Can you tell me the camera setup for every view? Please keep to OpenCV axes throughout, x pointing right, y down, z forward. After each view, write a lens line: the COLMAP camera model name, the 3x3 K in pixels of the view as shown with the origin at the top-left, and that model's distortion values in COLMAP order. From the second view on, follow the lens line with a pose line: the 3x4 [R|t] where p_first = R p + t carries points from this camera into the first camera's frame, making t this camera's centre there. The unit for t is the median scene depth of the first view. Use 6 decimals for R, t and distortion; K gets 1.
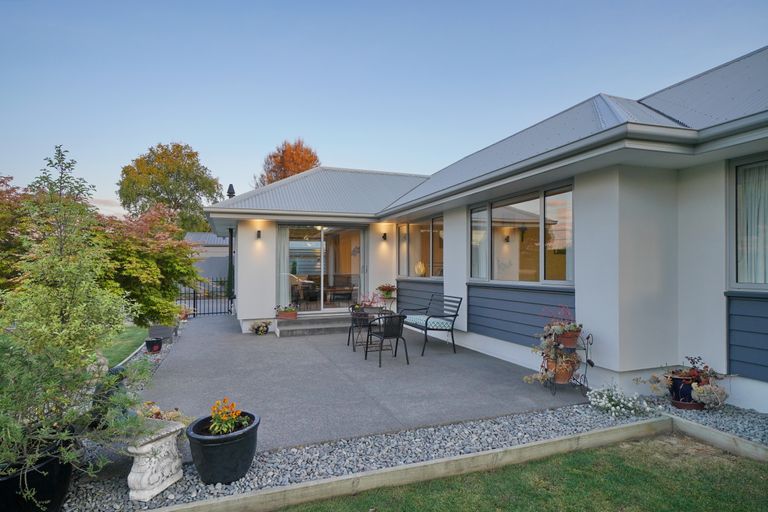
lens RADIAL K [[444.6, 0, 399.0], [0, 444.6, 267.2], [0, 0, 1]] dist [0.001943, -0.000013]
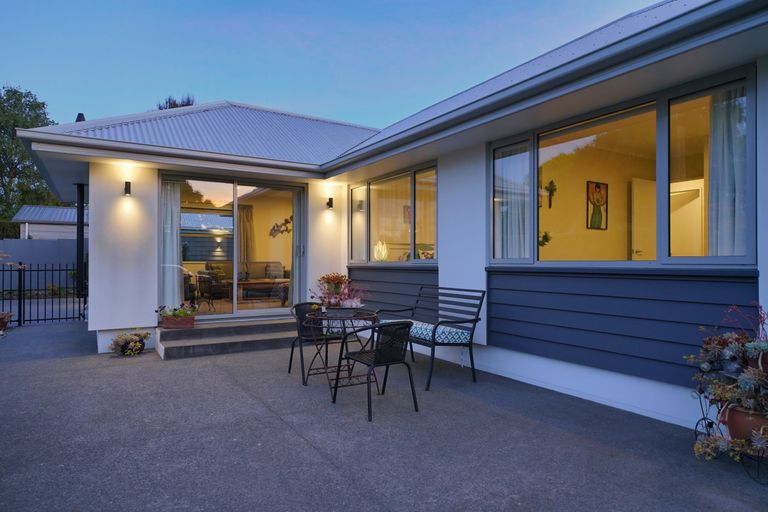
lens RADIAL K [[475.9, 0, 384.4], [0, 475.9, 266.9], [0, 0, 1]] dist [0.006091, -0.000257]
pose [[0.984275, 0.005817, 0.176549, -0.093066], [-0.007142, 0.999951, 0.006867, 0.027417], [-0.176500, -0.008020, 0.984268, 0.324282]]
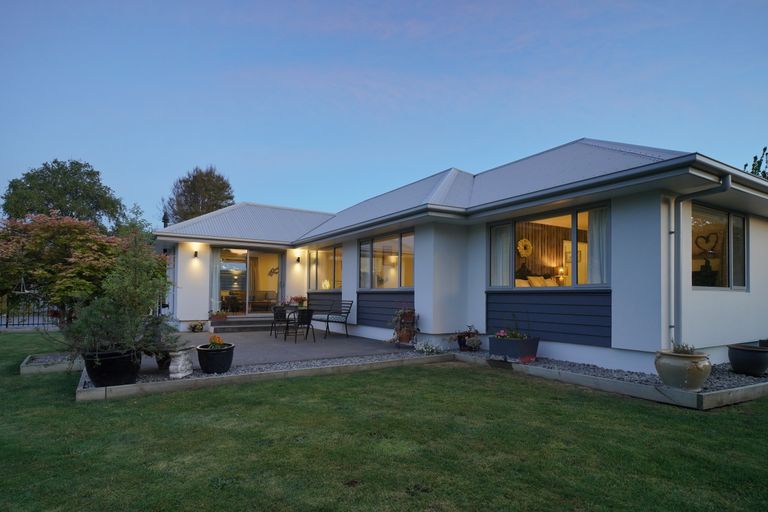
lens RADIAL K [[444.6, 0, 430.6], [0, 444.6, 288.5], [0, 0, 1]] dist [0.001943, -0.000013]
pose [[0.964437, 0.016520, 0.263795, -0.000925], [-0.010857, 0.999679, -0.022910, 0.049858], [-0.264089, 0.019231, 0.964307, -0.435614]]
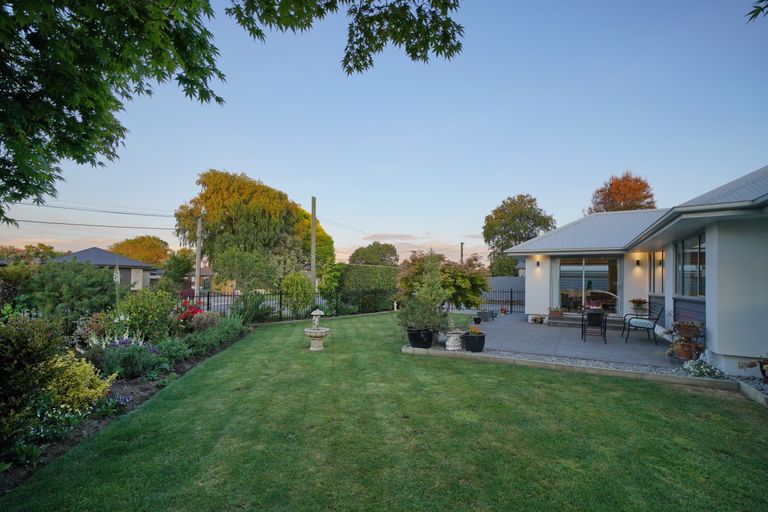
lens RADIAL K [[393.8, 0, 350.7], [0, 393.8, 266.6], [0, 0, 1]] dist [0.002745, -0.000609]
pose [[0.608692, -0.013826, -0.793286, 0.456305], [-0.022423, 0.999149, -0.034618, 0.004064], [0.793090, 0.038859, 0.607864, -0.484214]]
